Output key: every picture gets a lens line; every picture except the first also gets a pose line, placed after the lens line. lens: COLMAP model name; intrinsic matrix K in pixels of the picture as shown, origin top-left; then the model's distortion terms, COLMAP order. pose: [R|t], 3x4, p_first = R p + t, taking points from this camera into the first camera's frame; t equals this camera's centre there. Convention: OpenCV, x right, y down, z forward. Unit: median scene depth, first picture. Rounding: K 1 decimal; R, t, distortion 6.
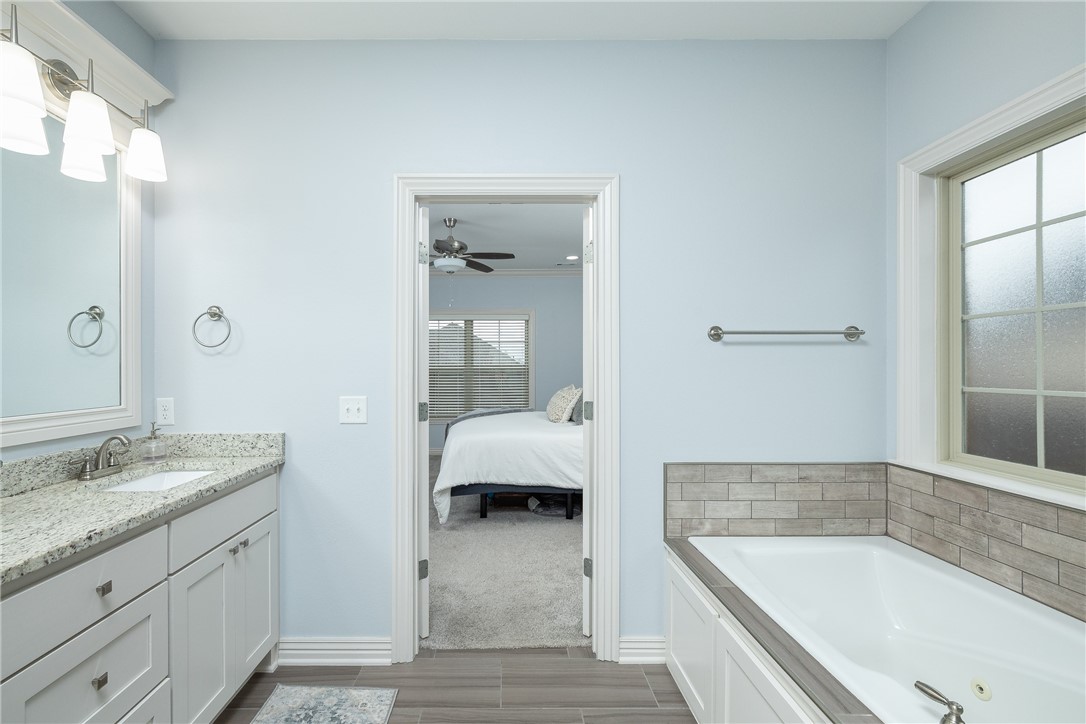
lens RADIAL K [[472.8, 0, 501.6], [0, 472.8, 368.4], [0, 0, 1]] dist [0.001696, 0.000216]
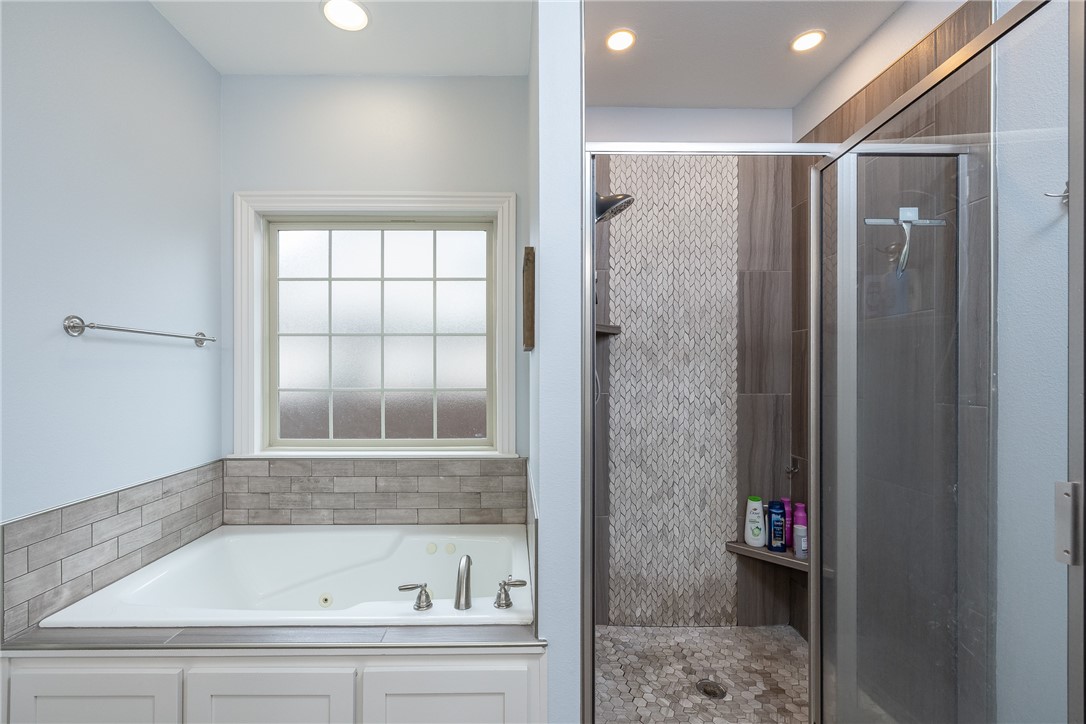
lens RADIAL K [[465.2, 0, 518.6], [0, 465.2, 375.2], [0, 0, 1]] dist [0.001754, 0.000190]
pose [[-0.012153, -0.001377, 0.999925, -0.280125], [0.001338, 0.999998, 0.001393, 0.003131], [-0.999925, 0.001355, -0.012151, 0.323093]]
